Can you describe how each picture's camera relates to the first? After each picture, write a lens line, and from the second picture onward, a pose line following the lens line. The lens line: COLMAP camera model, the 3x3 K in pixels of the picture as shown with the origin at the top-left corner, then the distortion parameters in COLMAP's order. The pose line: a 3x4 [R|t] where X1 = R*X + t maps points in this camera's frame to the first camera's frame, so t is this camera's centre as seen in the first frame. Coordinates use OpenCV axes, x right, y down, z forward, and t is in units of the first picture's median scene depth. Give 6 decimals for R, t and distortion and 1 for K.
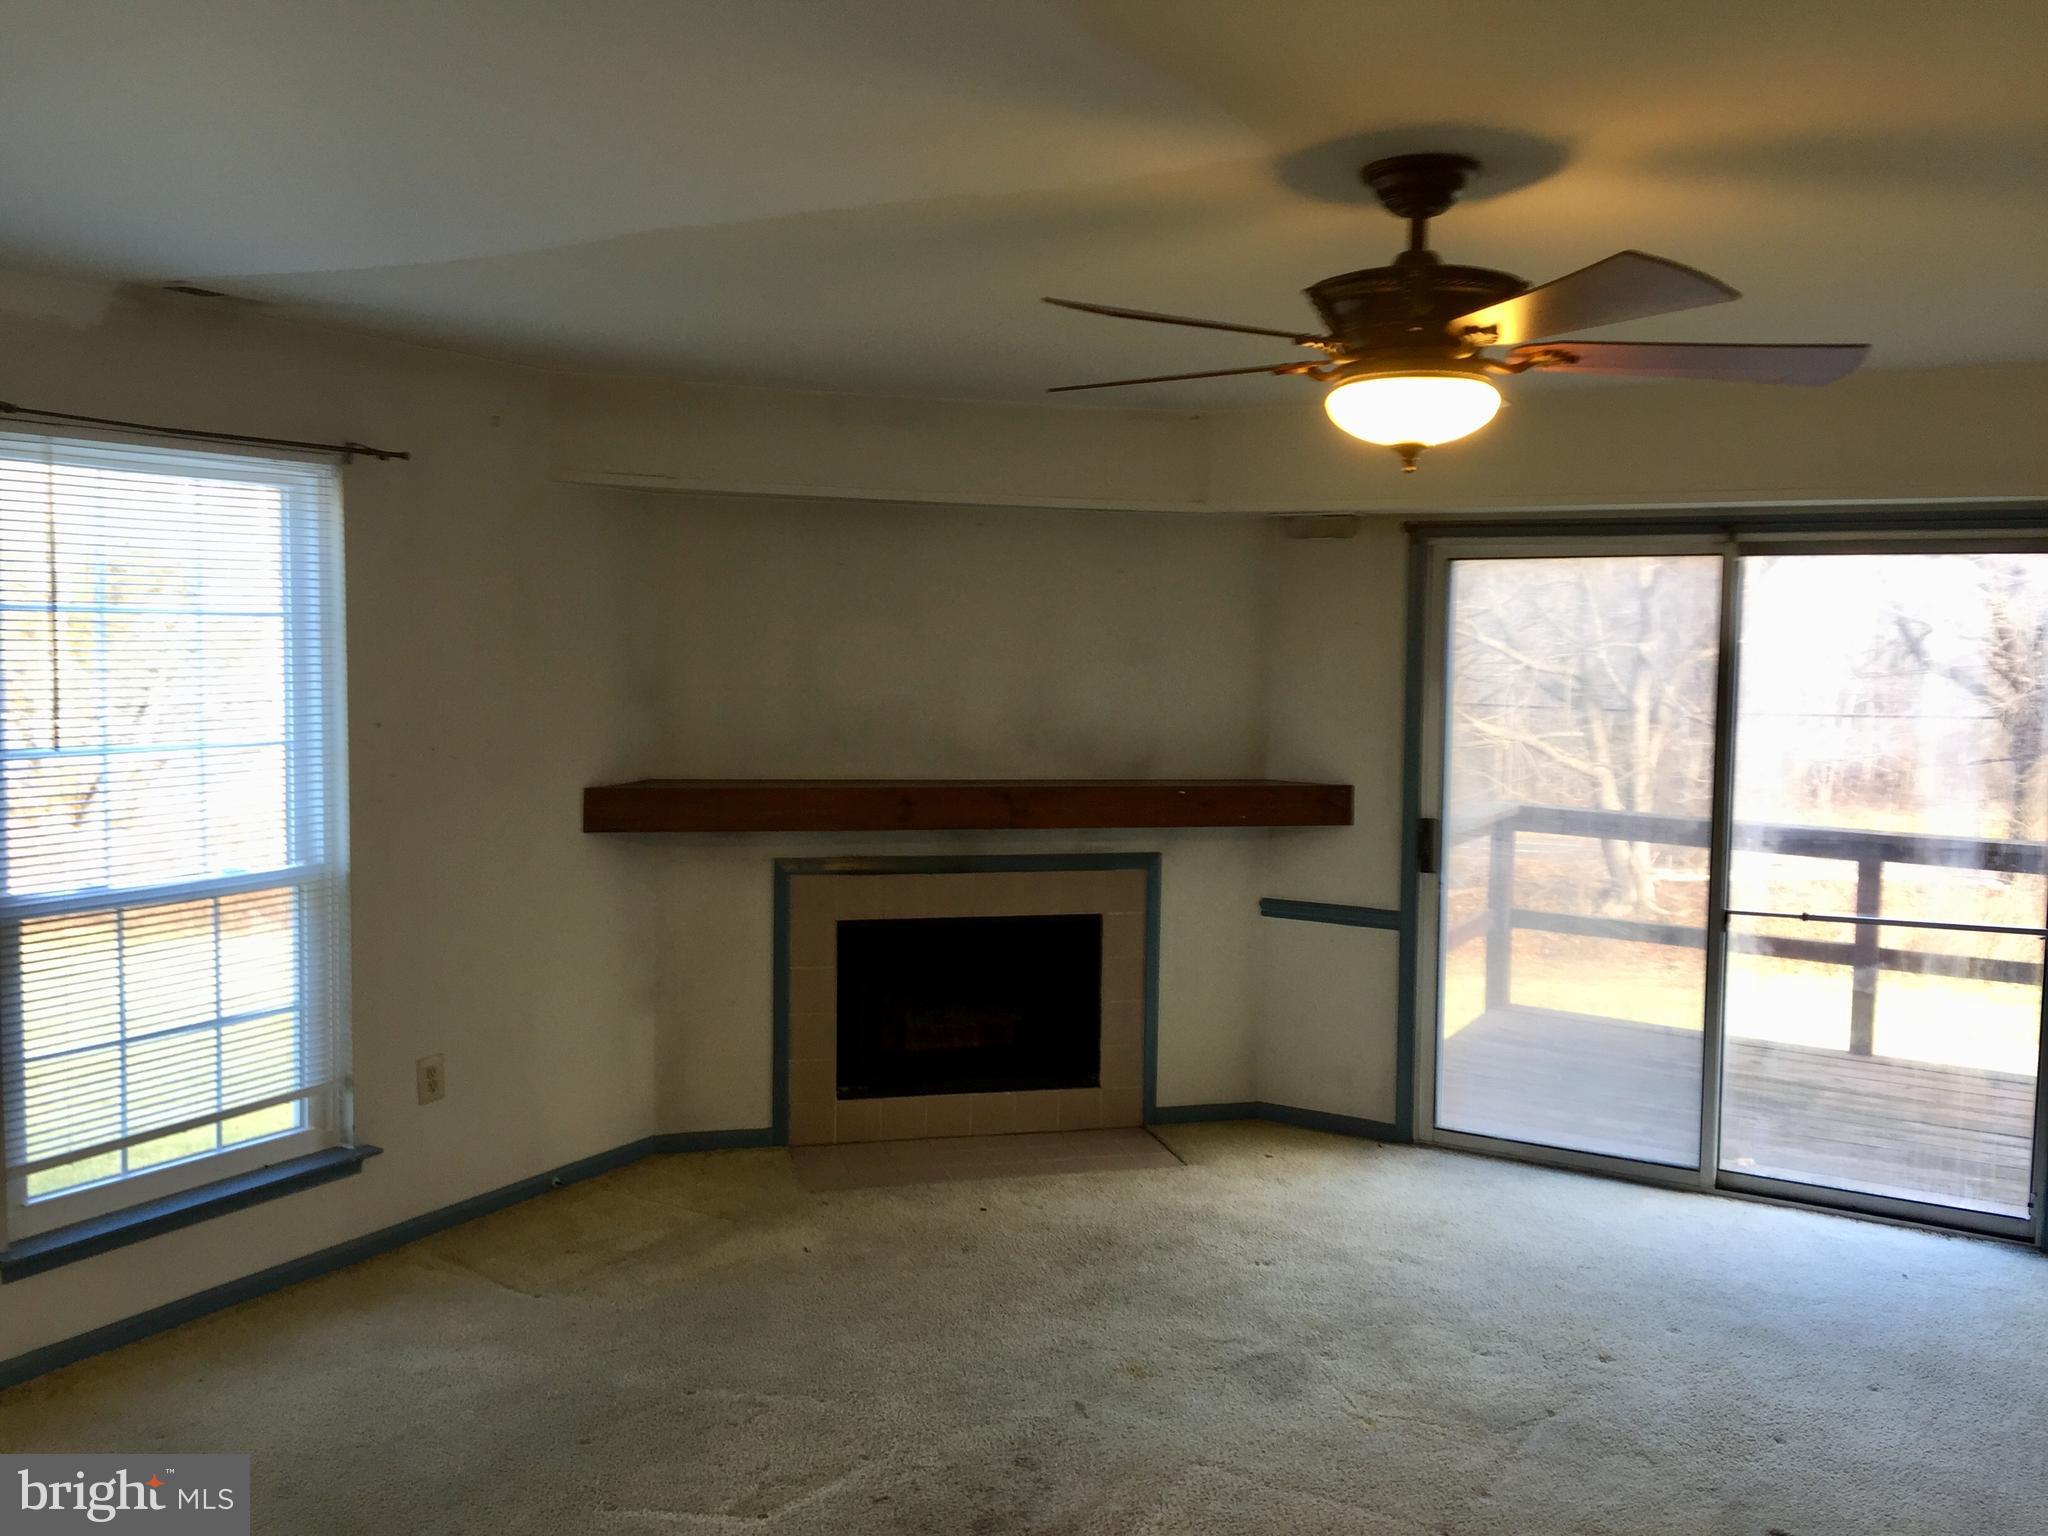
lens RADIAL K [[1738.9, 0, 1020.5], [0, 1738.9, 738.3], [0, 0, 1]] dist [0.089359, -0.113852]
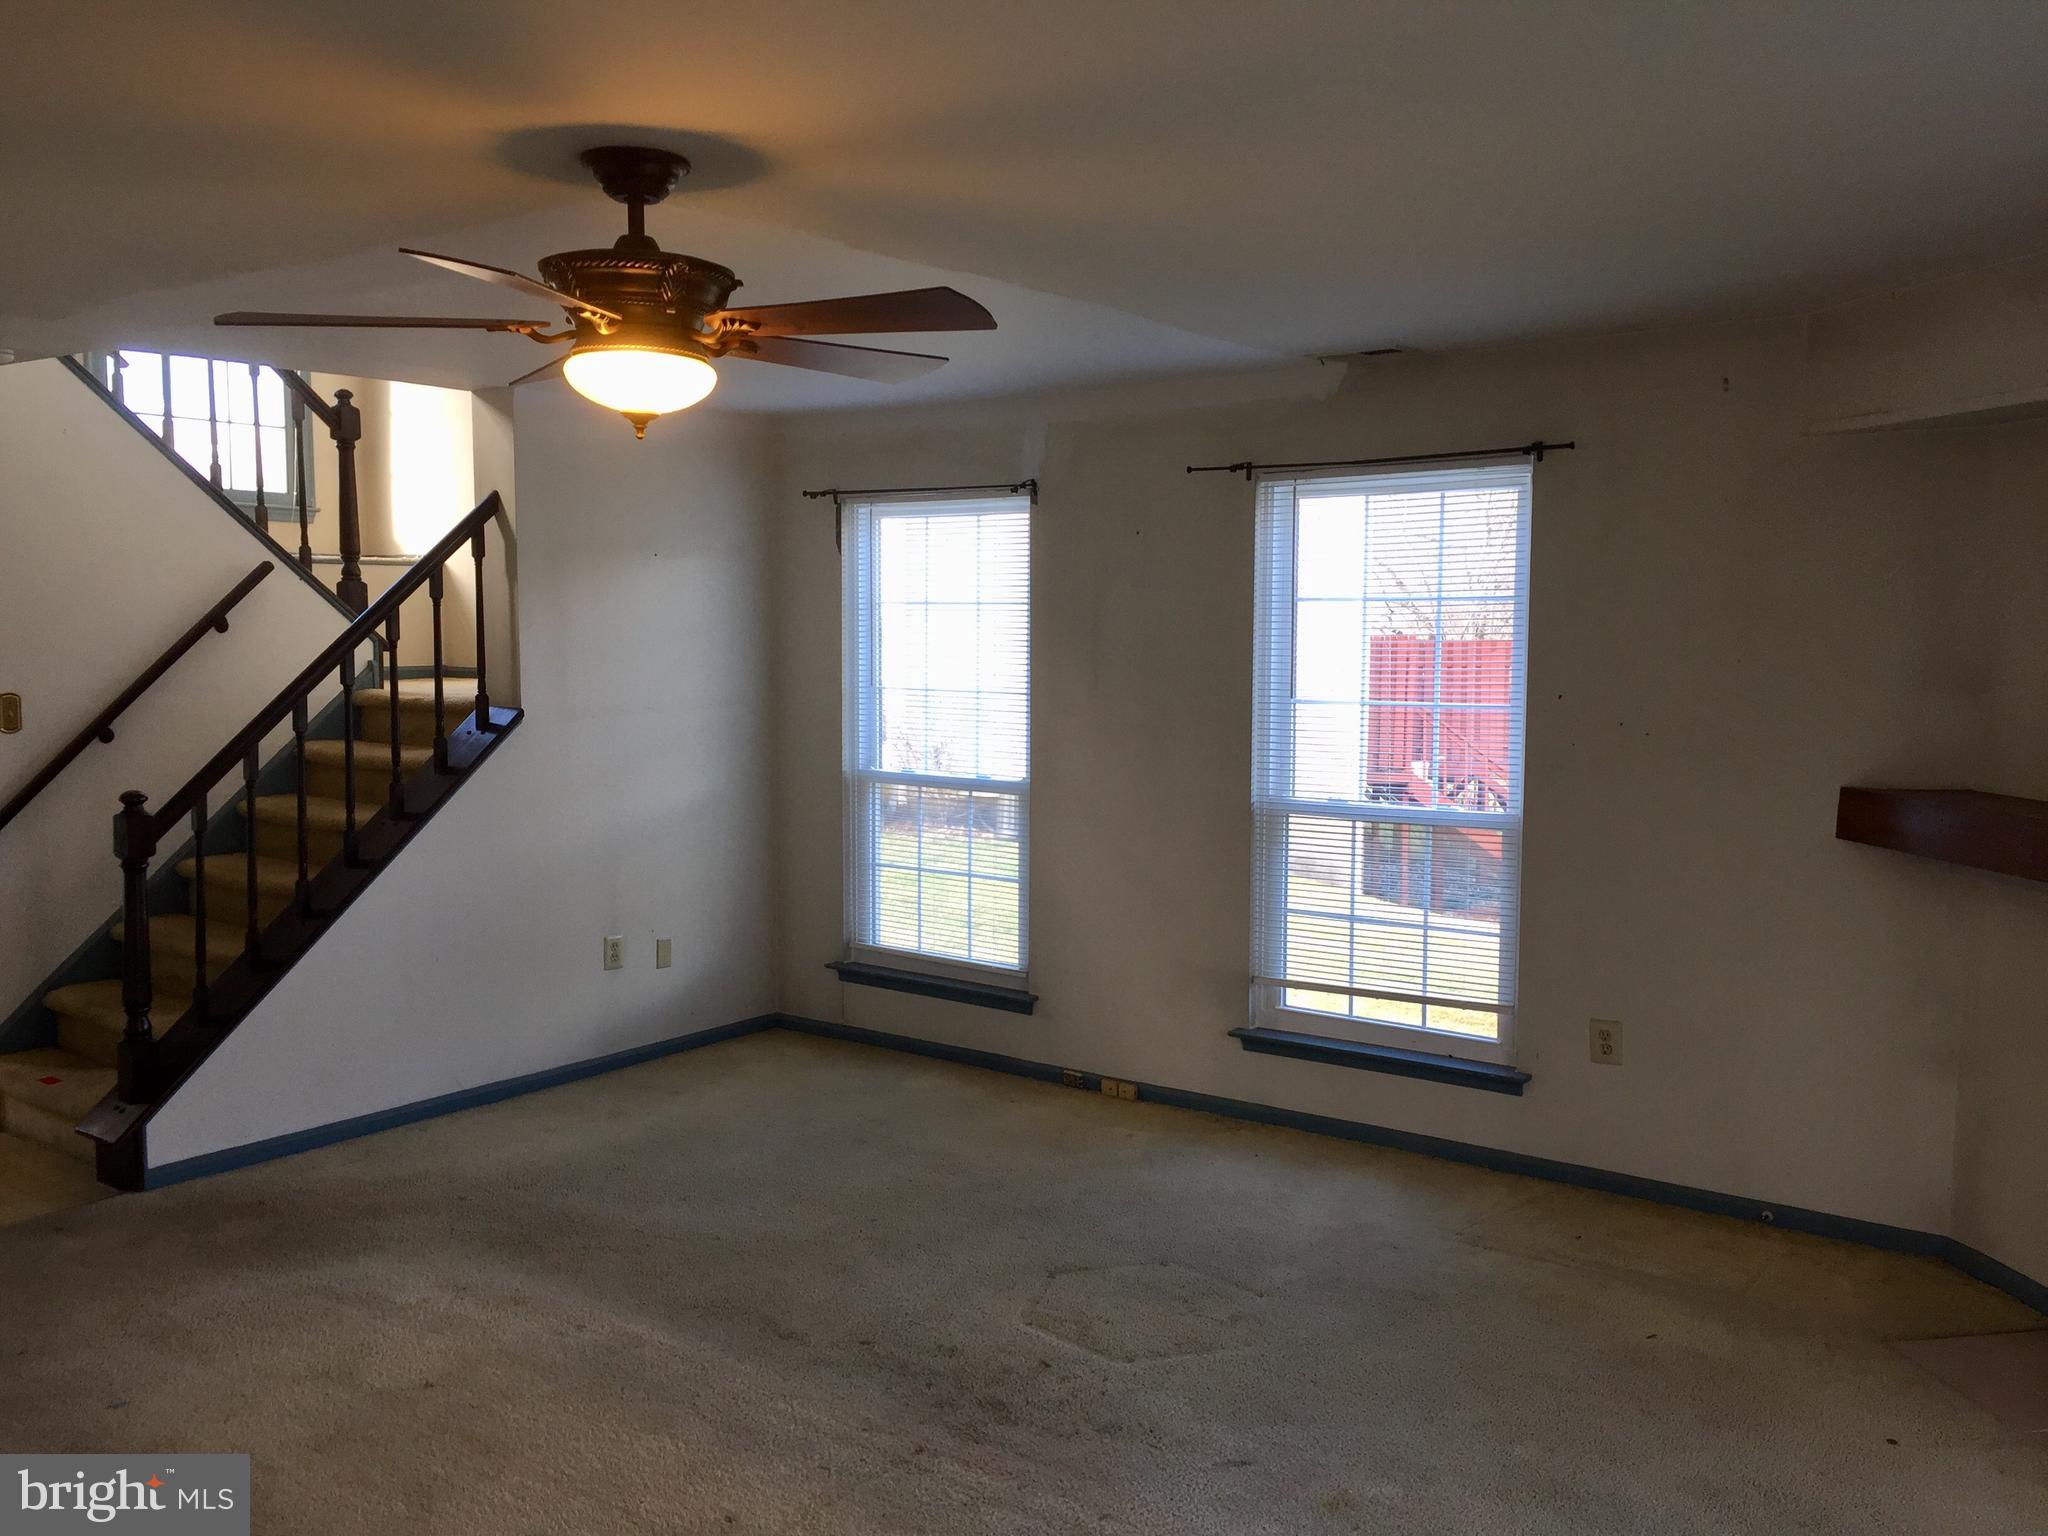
lens RADIAL K [[1738.9, 0, 1032.1], [0, 1738.9, 751.2], [0, 0, 1]] dist [0.089359, -0.113852]
pose [[-0.109761, 0.058698, -0.992223, 0.694355], [-0.057958, 0.996178, 0.065343, -0.023929], [0.992267, 0.064680, -0.105940, 0.738033]]
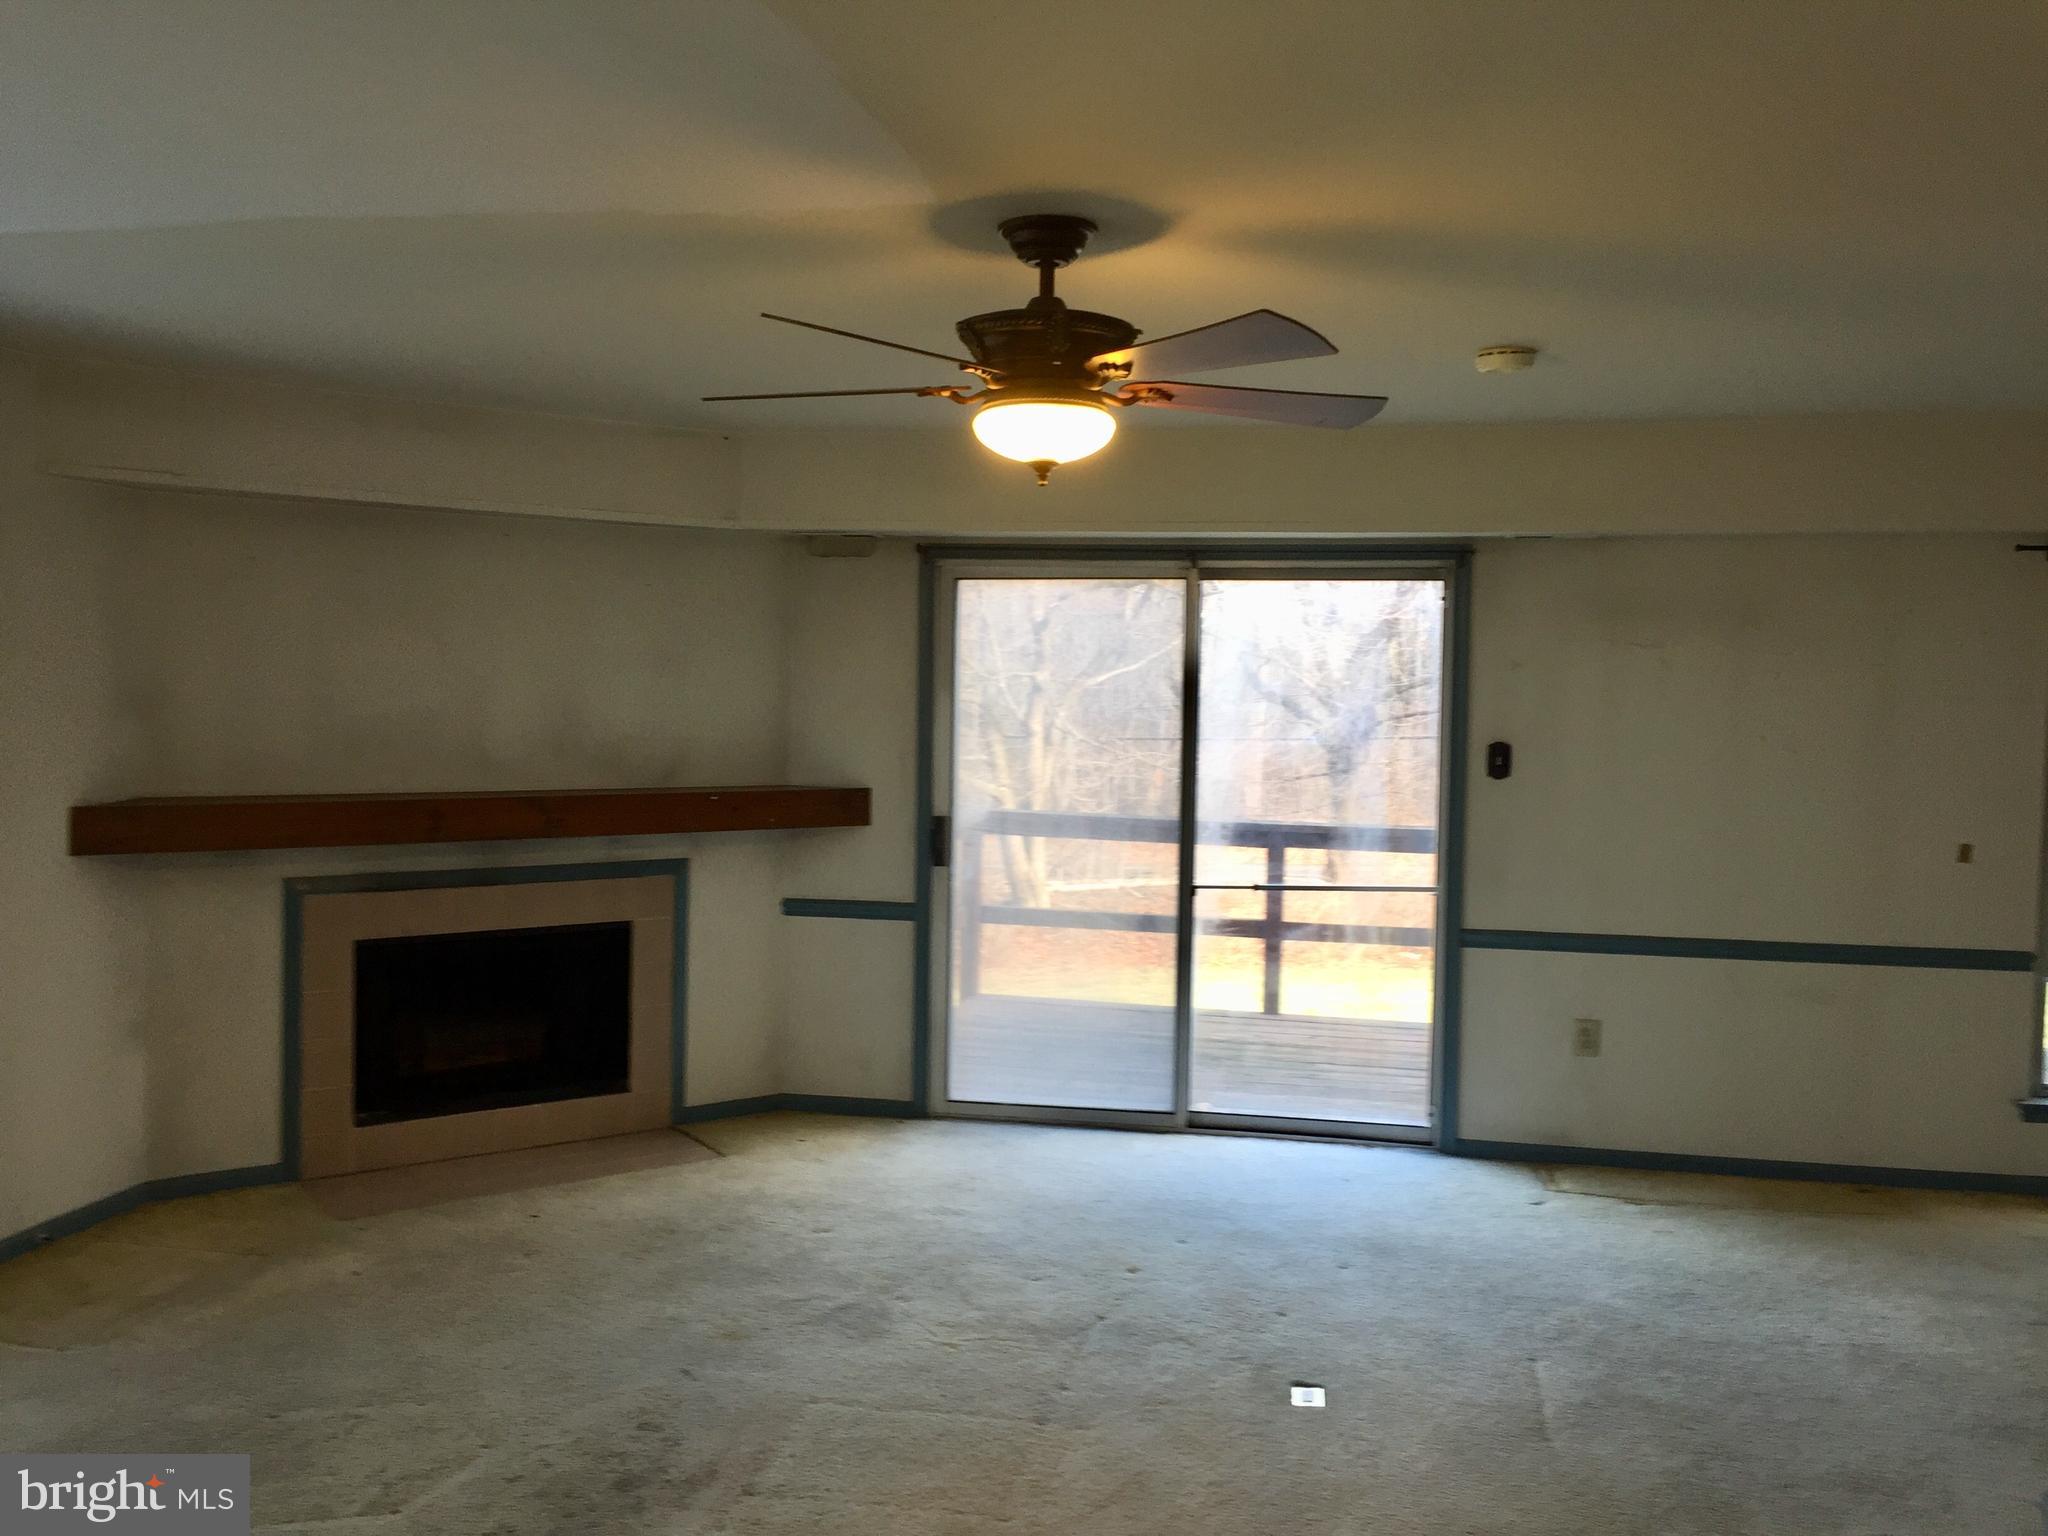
lens RADIAL K [[1738.9, 0, 1020.8], [0, 1738.9, 749.3], [0, 0, 1]] dist [0.089359, -0.113852]
pose [[0.941394, -0.015494, 0.336953, -0.096405], [0.019812, 0.999760, -0.009379, 0.017742], [-0.336727, 0.015505, 0.941475, -0.044767]]
